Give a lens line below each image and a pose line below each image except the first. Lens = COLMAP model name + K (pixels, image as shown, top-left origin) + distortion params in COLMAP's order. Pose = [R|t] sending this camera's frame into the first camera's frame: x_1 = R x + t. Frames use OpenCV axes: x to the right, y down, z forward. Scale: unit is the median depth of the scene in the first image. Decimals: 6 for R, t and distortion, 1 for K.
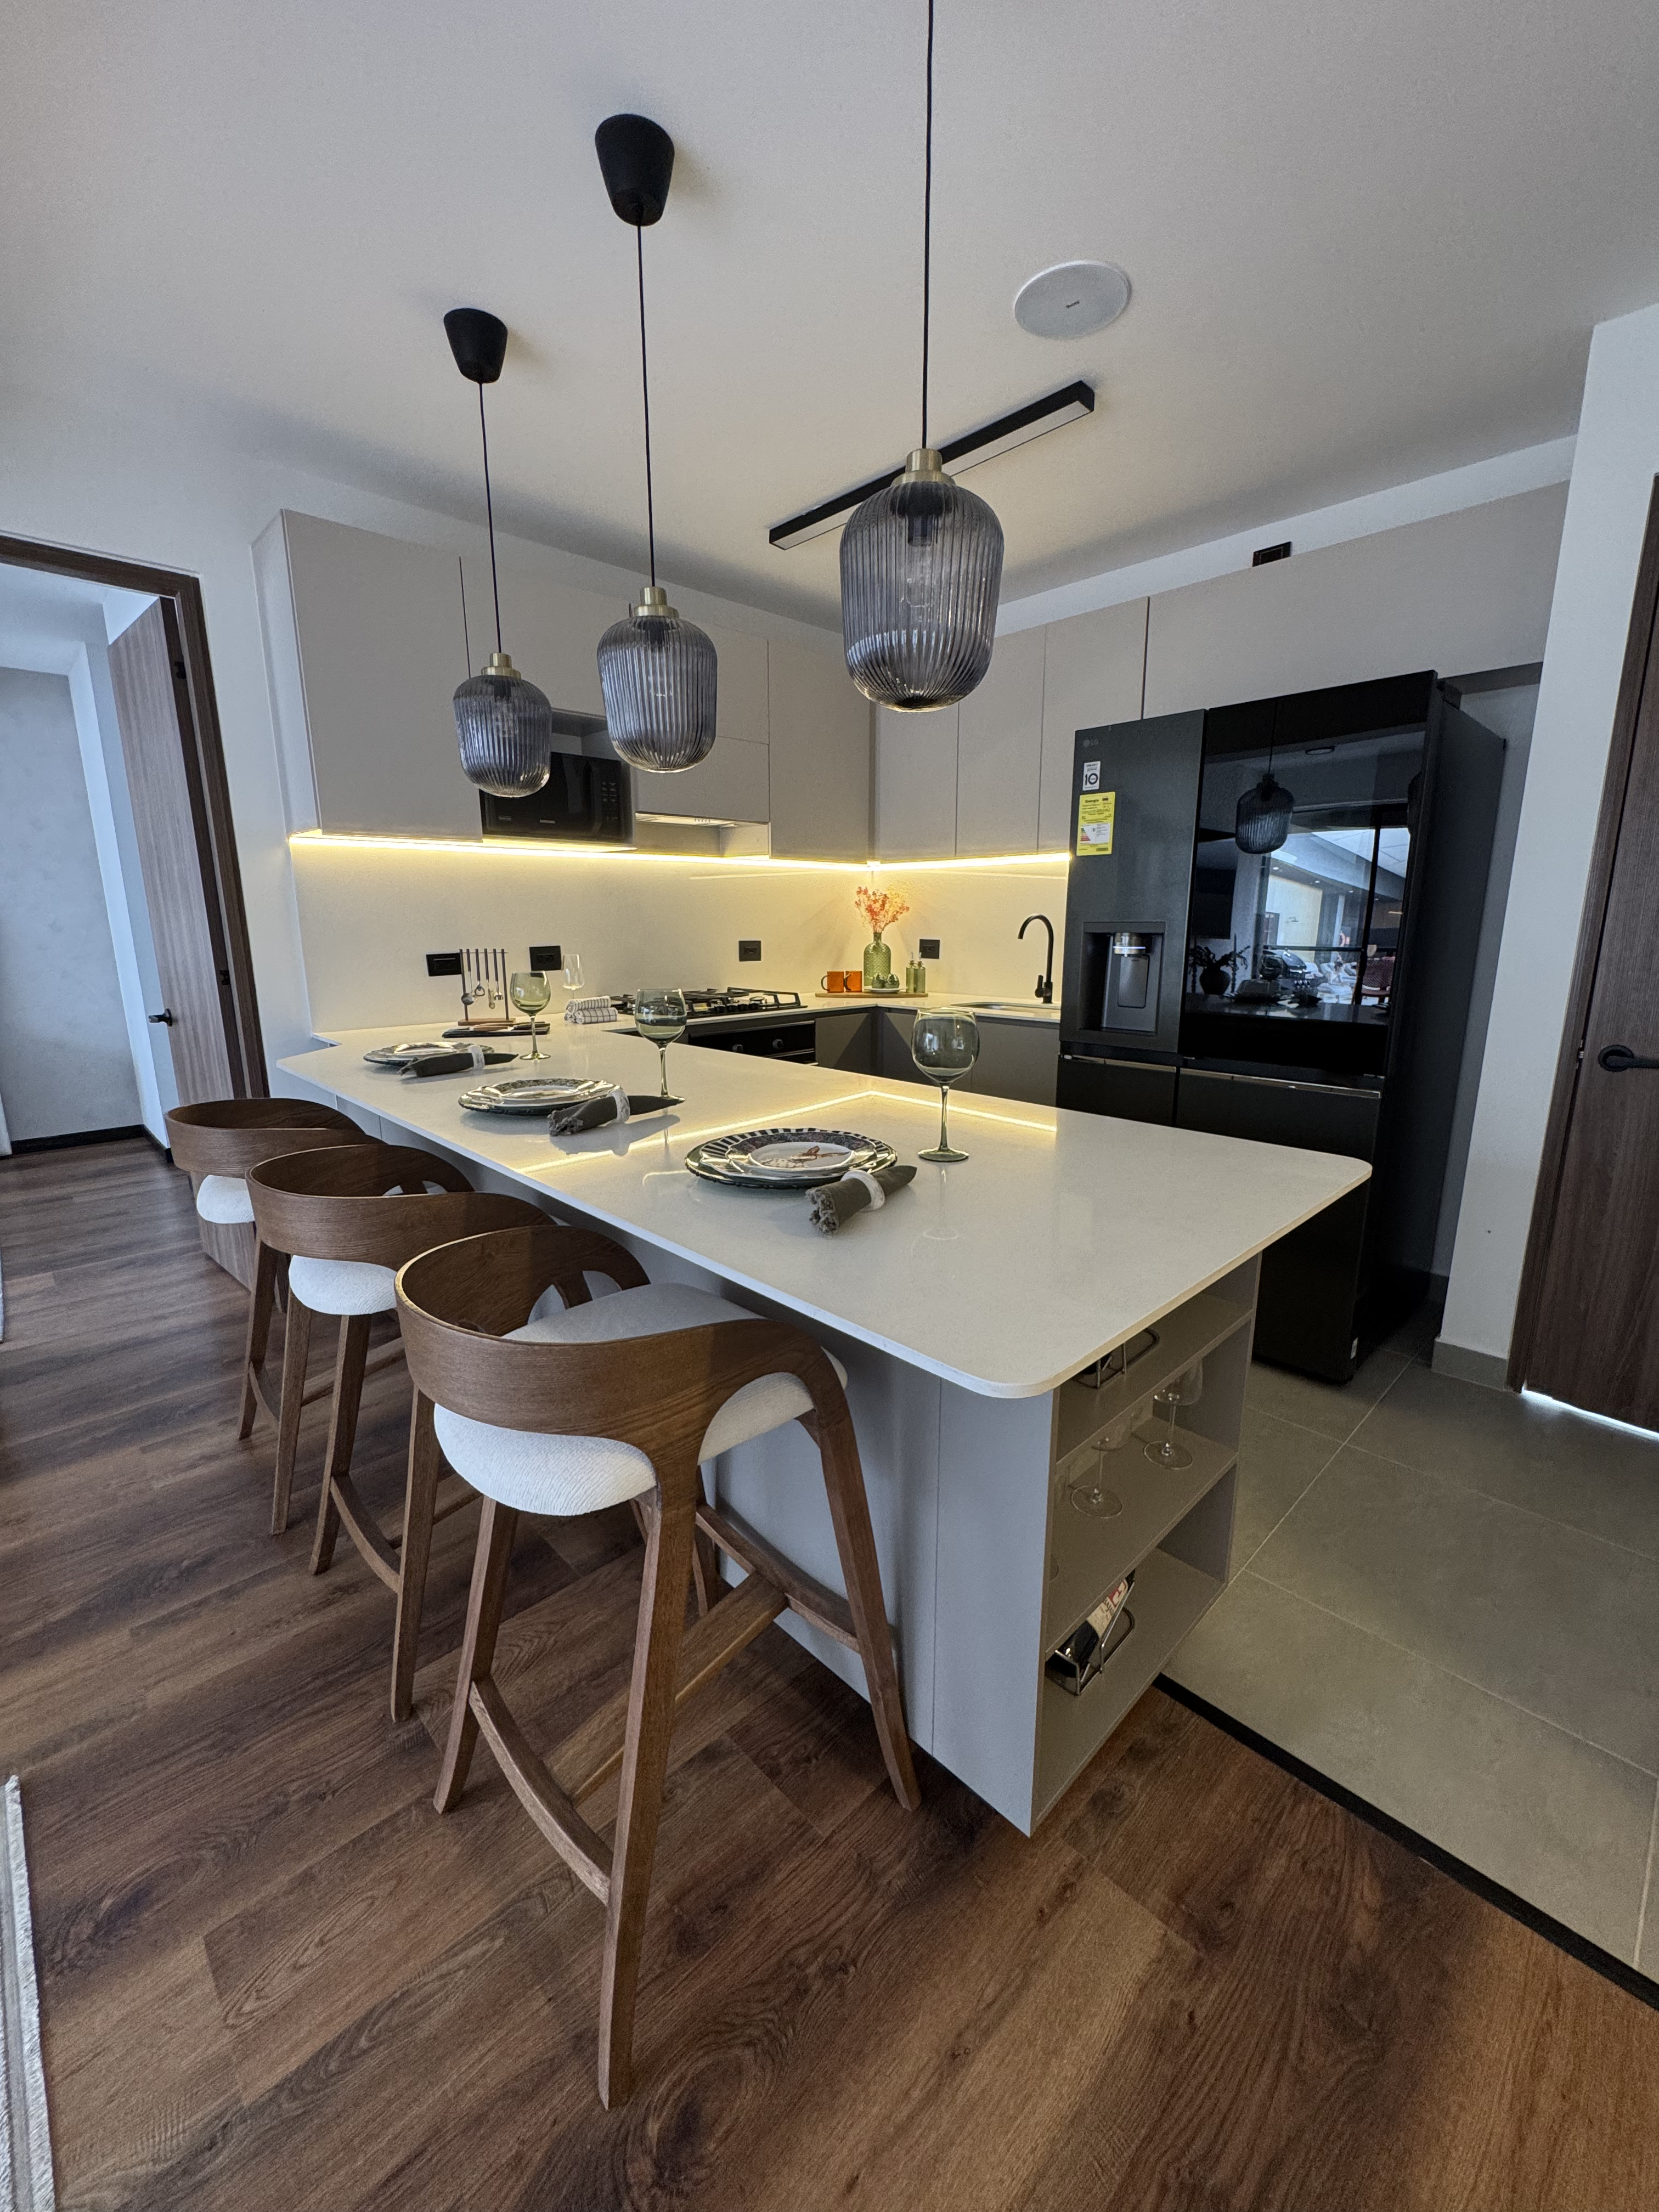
lens RADIAL K [[886.6, 0, 826.5], [0, 886.6, 1106.6], [0, 0, 1]] dist [-0.012017, 0.002457]
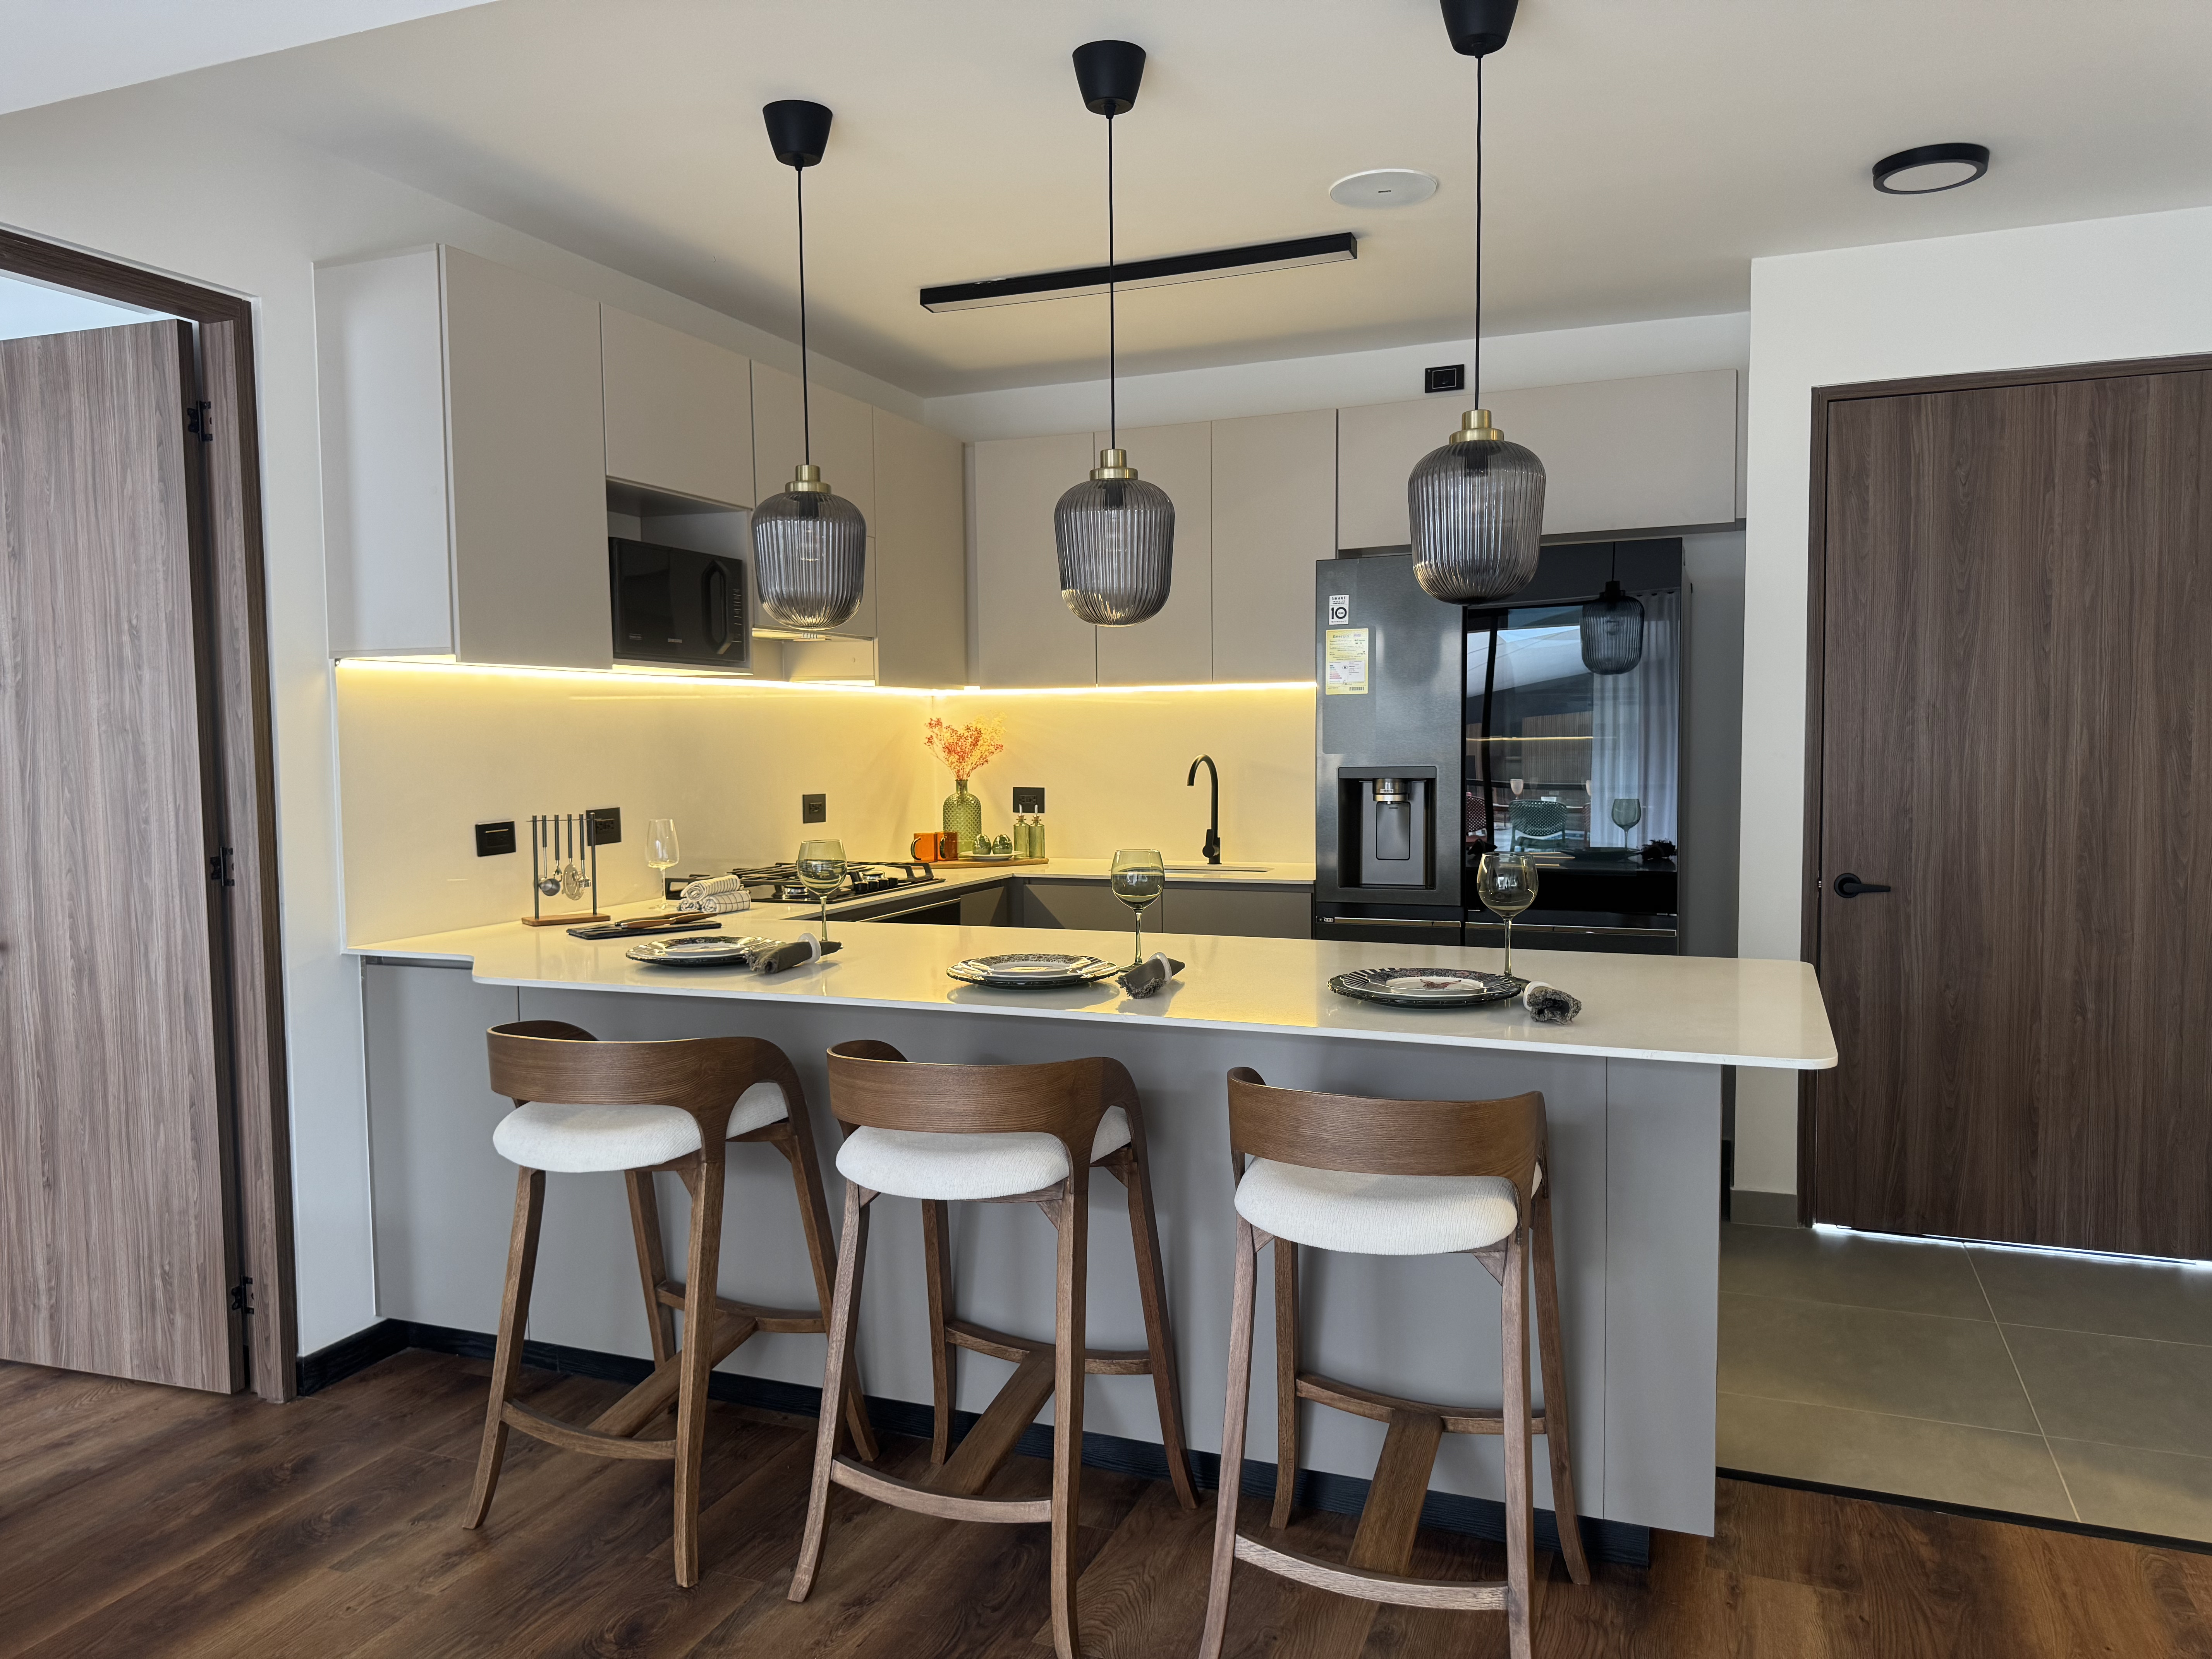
lens RADIAL K [[1573.7, 0, 1098.6], [0, 1573.7, 831.1], [0, 0, 1]] dist [0.034468, -0.031241]
pose [[0.912007, -0.029397, 0.409120, -0.595026], [0.091222, 0.986985, -0.132433, 0.042071], [-0.399903, 0.158100, 0.902819, -0.326386]]
